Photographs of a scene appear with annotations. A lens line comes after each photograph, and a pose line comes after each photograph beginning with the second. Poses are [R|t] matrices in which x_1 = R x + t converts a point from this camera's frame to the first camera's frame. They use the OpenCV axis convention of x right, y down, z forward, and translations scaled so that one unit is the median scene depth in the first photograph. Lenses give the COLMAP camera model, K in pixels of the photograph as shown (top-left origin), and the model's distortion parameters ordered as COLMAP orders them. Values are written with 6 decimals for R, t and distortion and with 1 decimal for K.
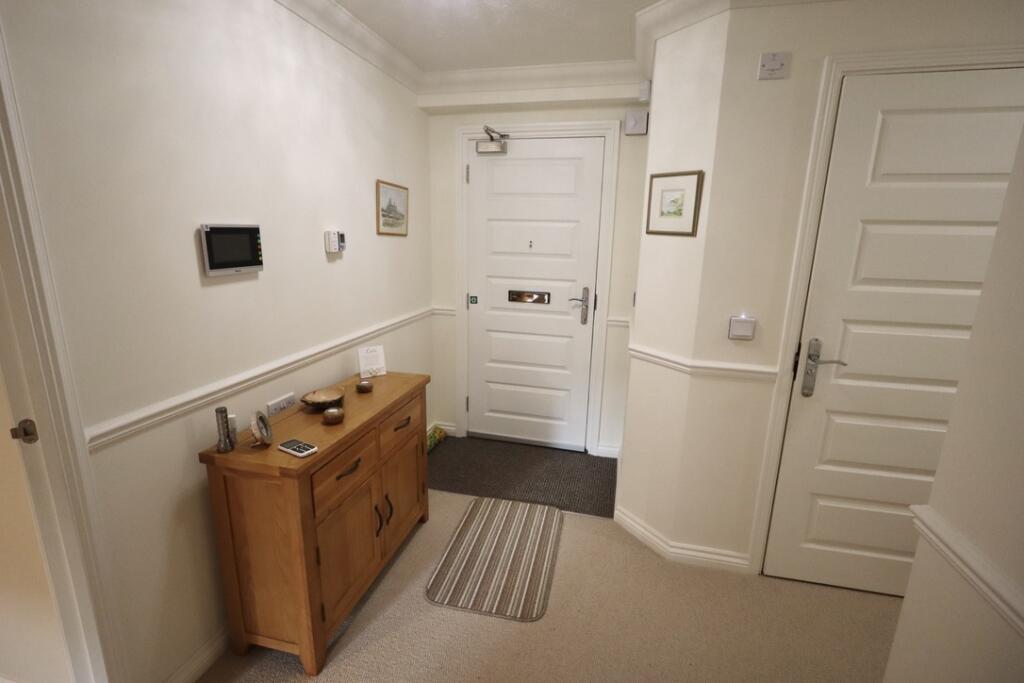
lens RADIAL K [[469.0, 0, 502.4], [0, 469.0, 336.7], [0, 0, 1]] dist [0.013181, -0.000868]
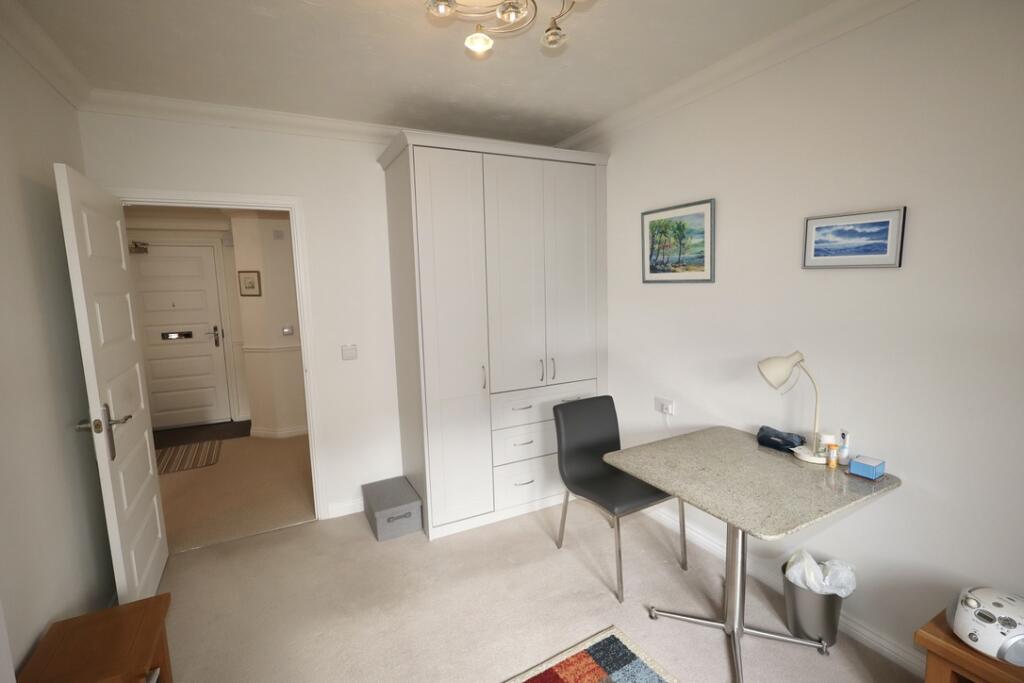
lens RADIAL K [[469.0, 0, 502.4], [0, 469.0, 336.7], [0, 0, 1]] dist [0.013181, -0.000868]
pose [[0.745487, -0.118064, 0.655980, -0.219199], [0.191510, 0.980628, -0.041147, 0.252010], [-0.638414, 0.156301, 0.753656, -1.212690]]
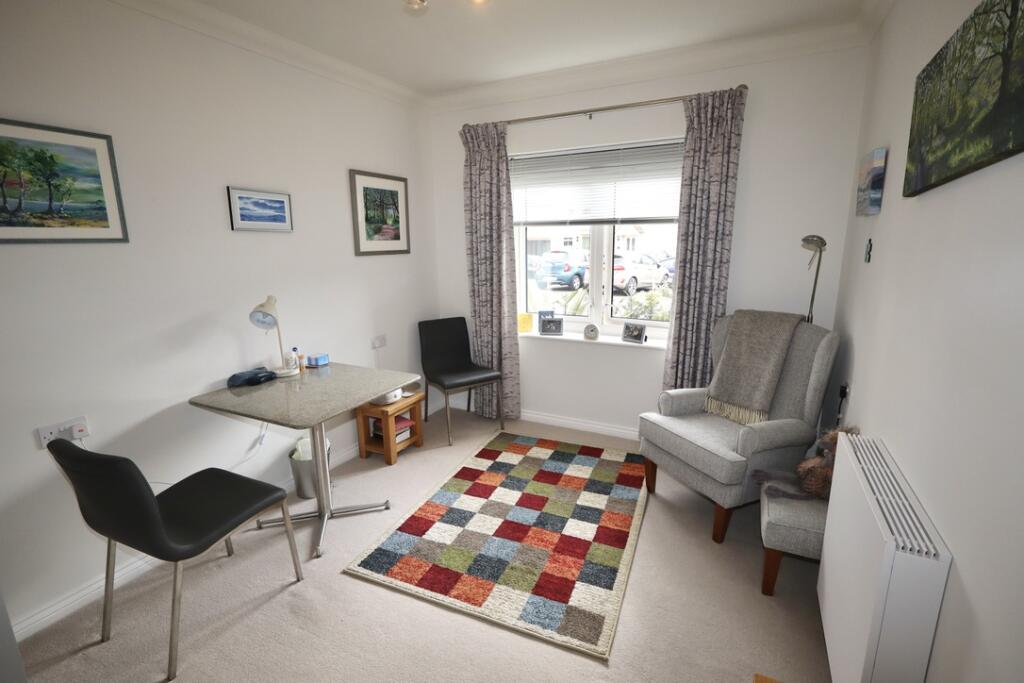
lens RADIAL K [[469.0, 0, 502.4], [0, 469.0, 336.7], [0, 0, 1]] dist [0.013181, -0.000868]
pose [[-0.969371, -0.053013, 0.239810, 0.466015], [0.053700, 0.907050, 0.417583, -0.705540], [-0.239657, 0.417671, -0.876422, 3.334427]]
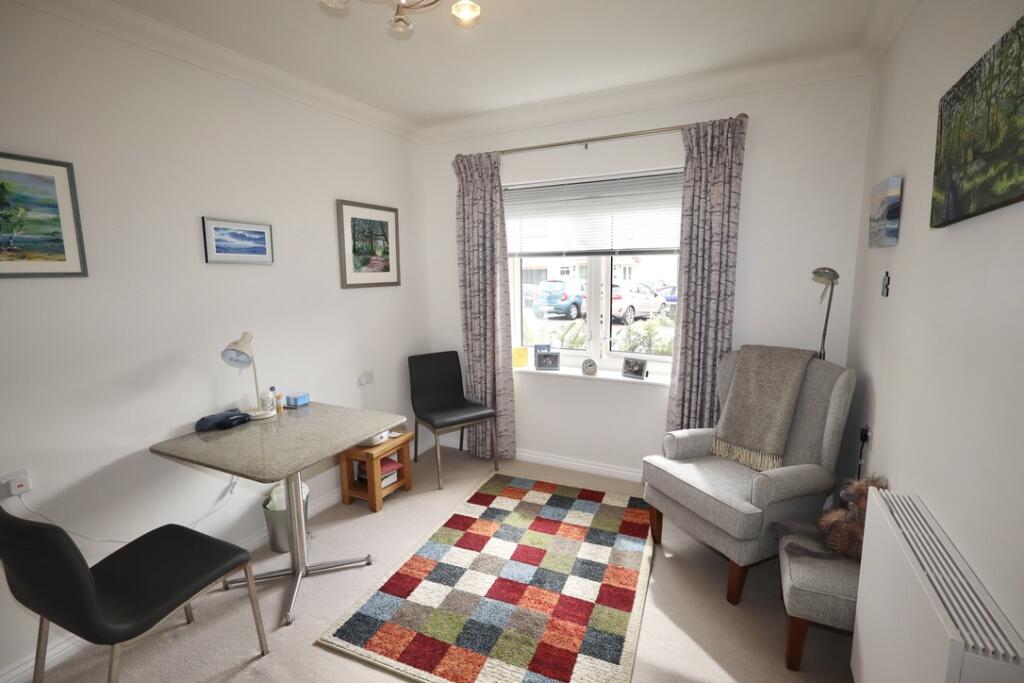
lens RADIAL K [[469.0, 0, 502.4], [0, 469.0, 336.7], [0, 0, 1]] dist [0.013181, -0.000868]
pose [[-0.970523, -0.036864, 0.238172, 0.493243], [0.053620, 0.930437, 0.362507, -0.663697], [-0.234968, 0.364593, -0.901034, 3.036849]]
